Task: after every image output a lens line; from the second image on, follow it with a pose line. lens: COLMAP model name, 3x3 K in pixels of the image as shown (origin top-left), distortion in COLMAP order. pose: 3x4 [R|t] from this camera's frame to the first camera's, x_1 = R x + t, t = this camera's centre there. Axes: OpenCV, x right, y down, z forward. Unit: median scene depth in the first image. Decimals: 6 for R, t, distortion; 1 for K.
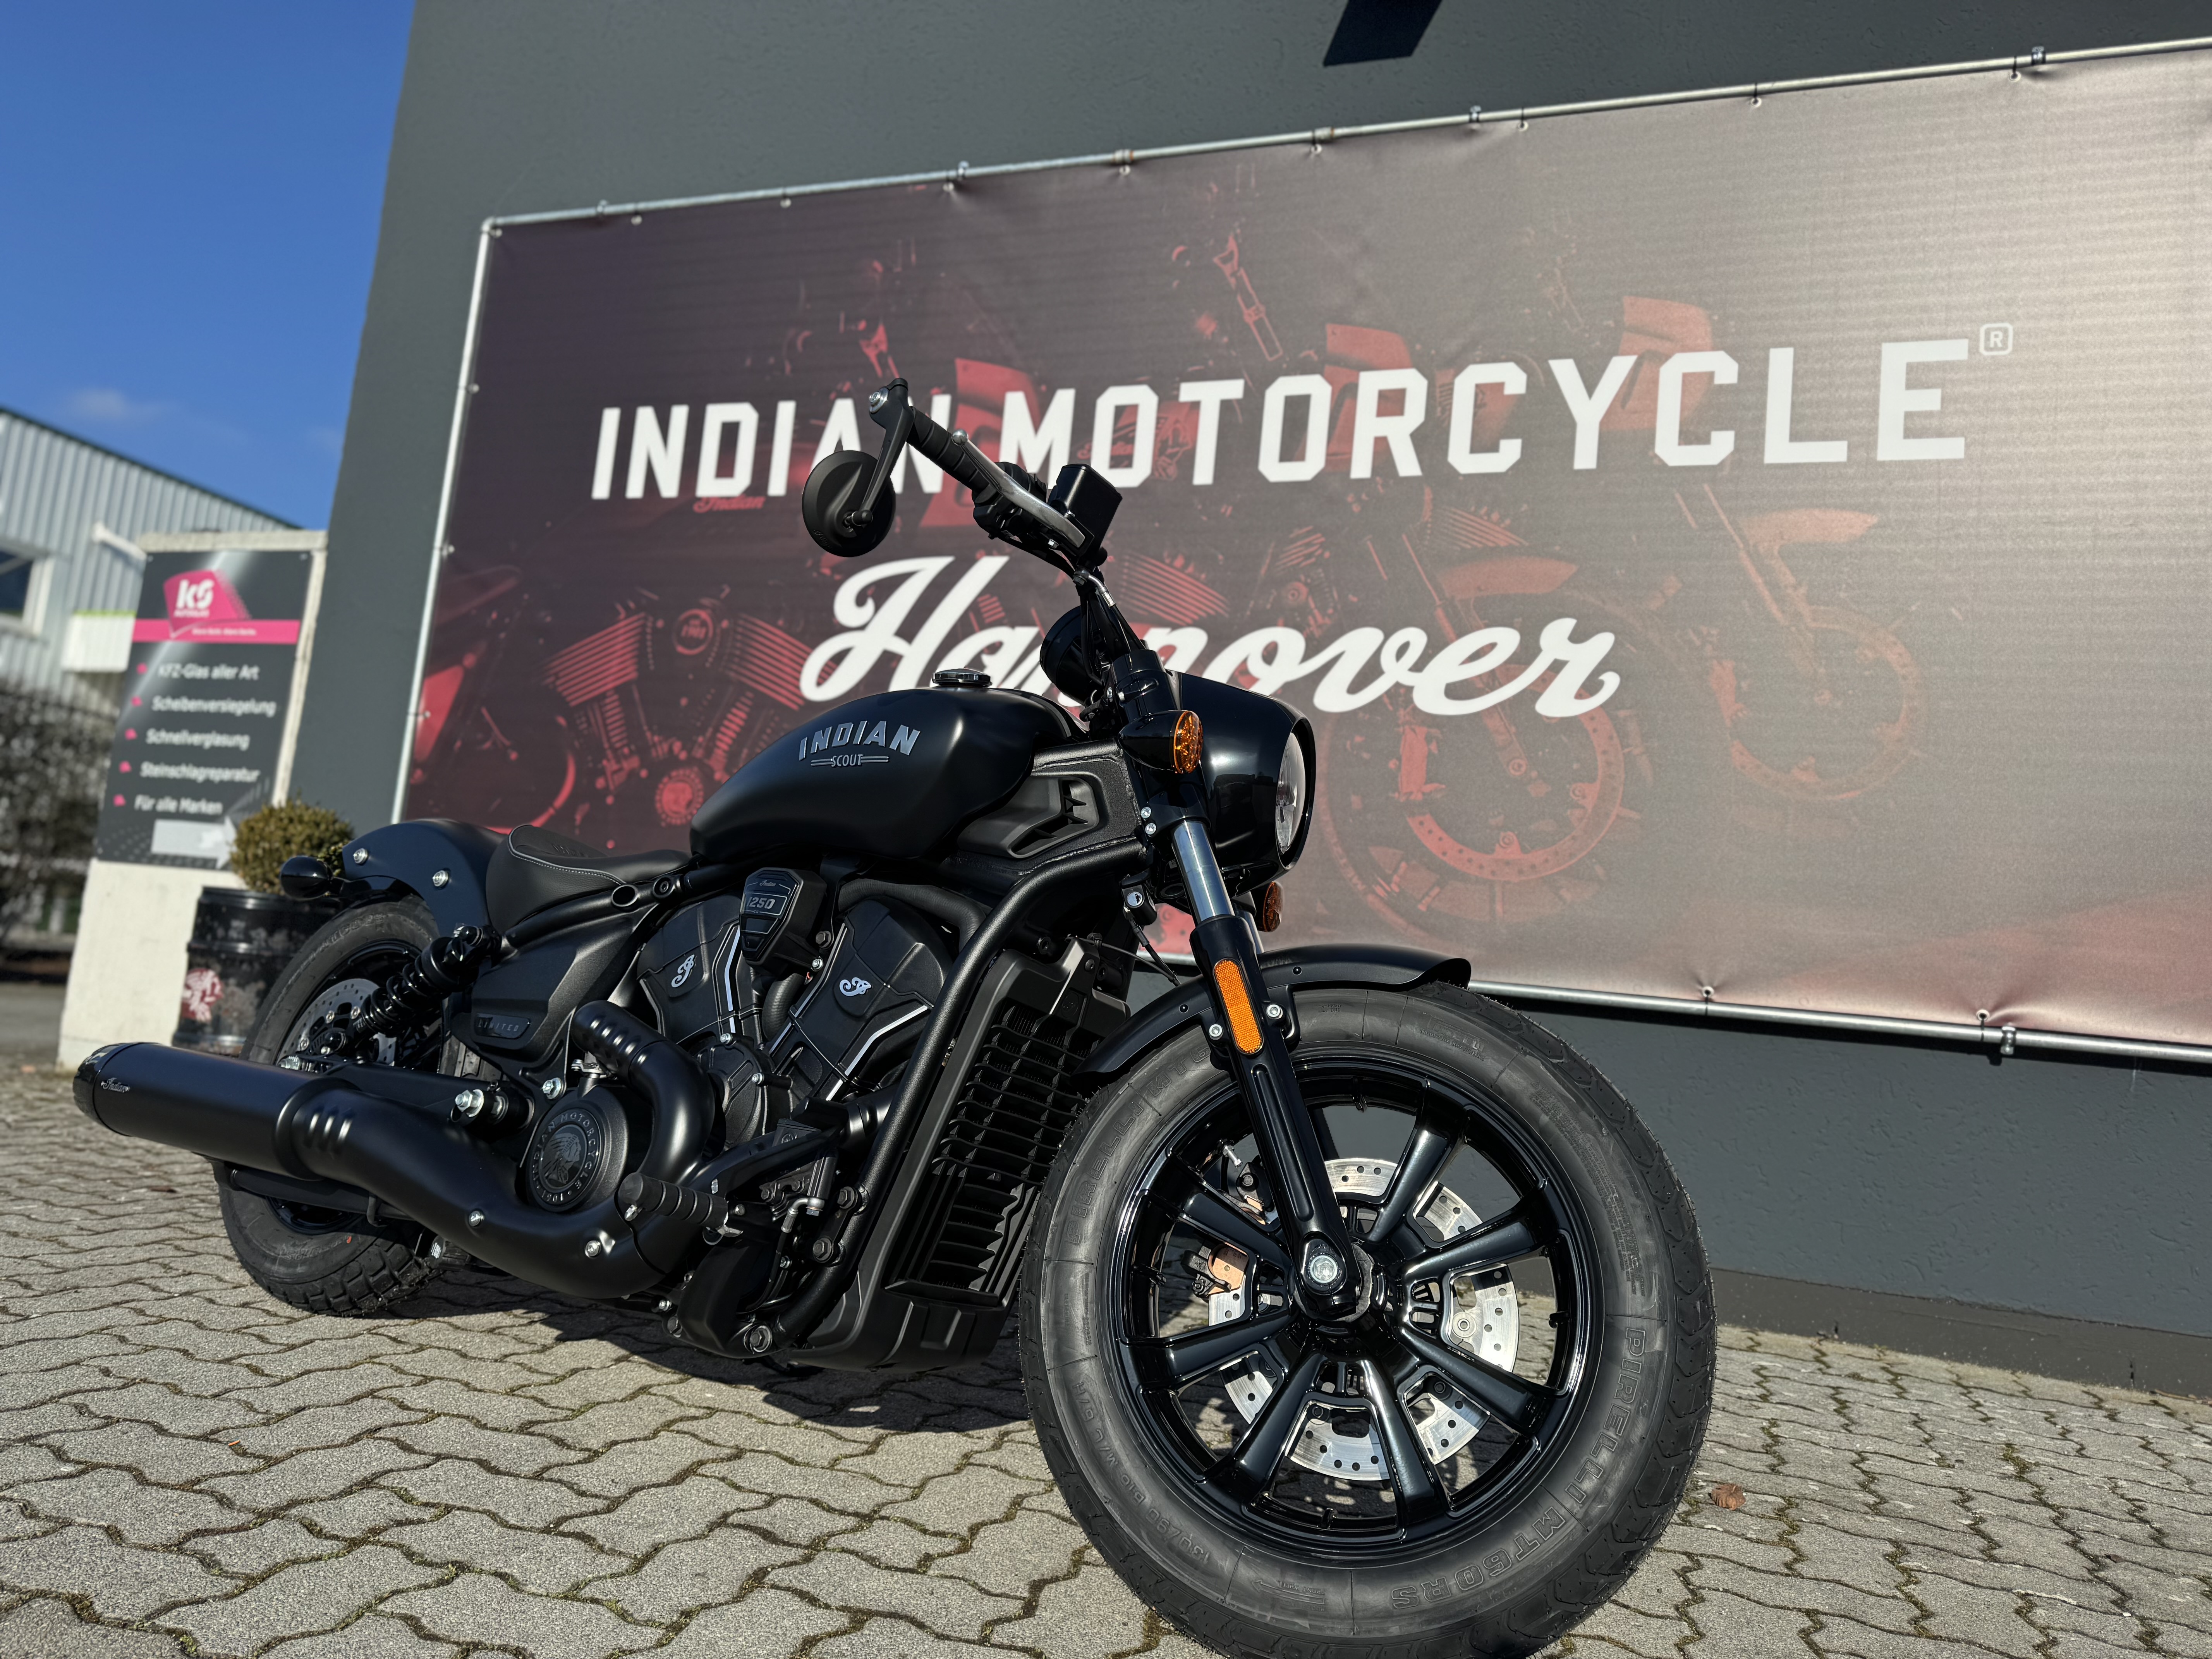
lens RADIAL K [[1567.2, 0, 1086.8], [0, 1567.2, 823.8], [0, 0, 1]] dist [0.038612, -0.044067]
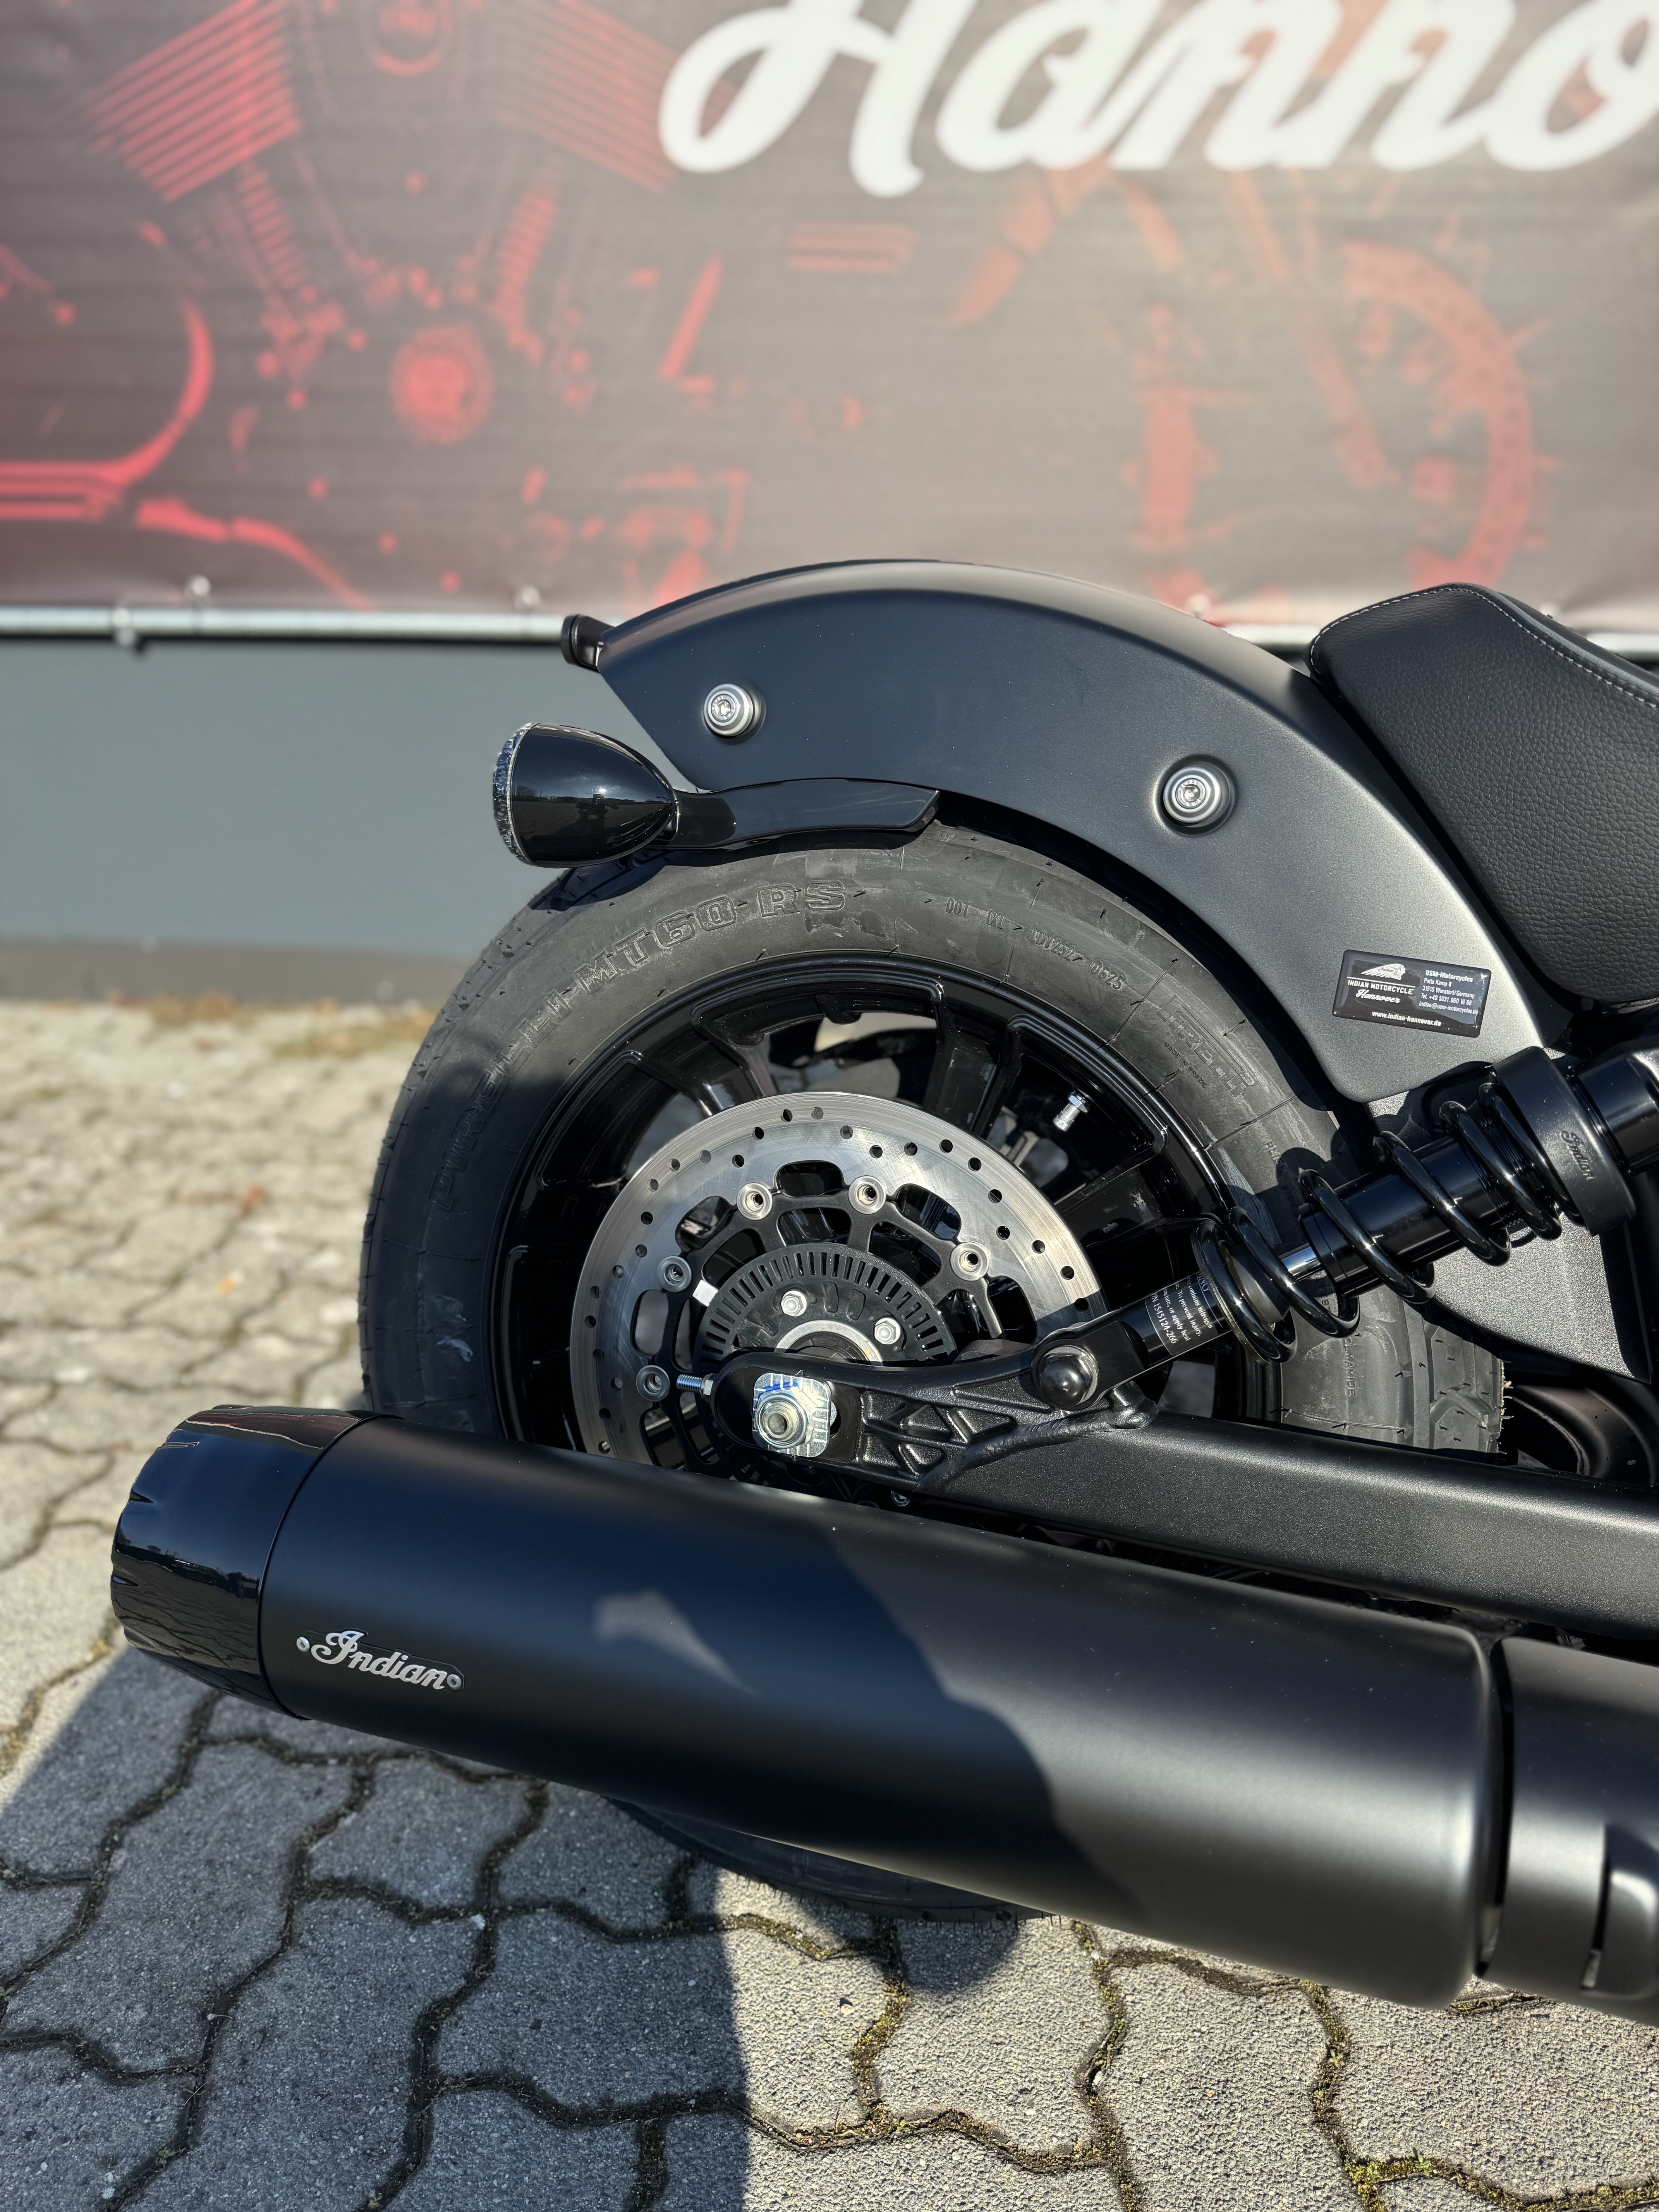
lens RADIAL K [[1567.2, 0, 805.4], [0, 1567.2, 1112.9], [0, 0, 1]] dist [0.038612, -0.044067]
pose [[0.962436, -0.156201, 0.222077, -0.342526], [0.044499, 0.897624, 0.438510, -0.029088], [-0.267837, -0.412155, 0.870857, 0.445293]]
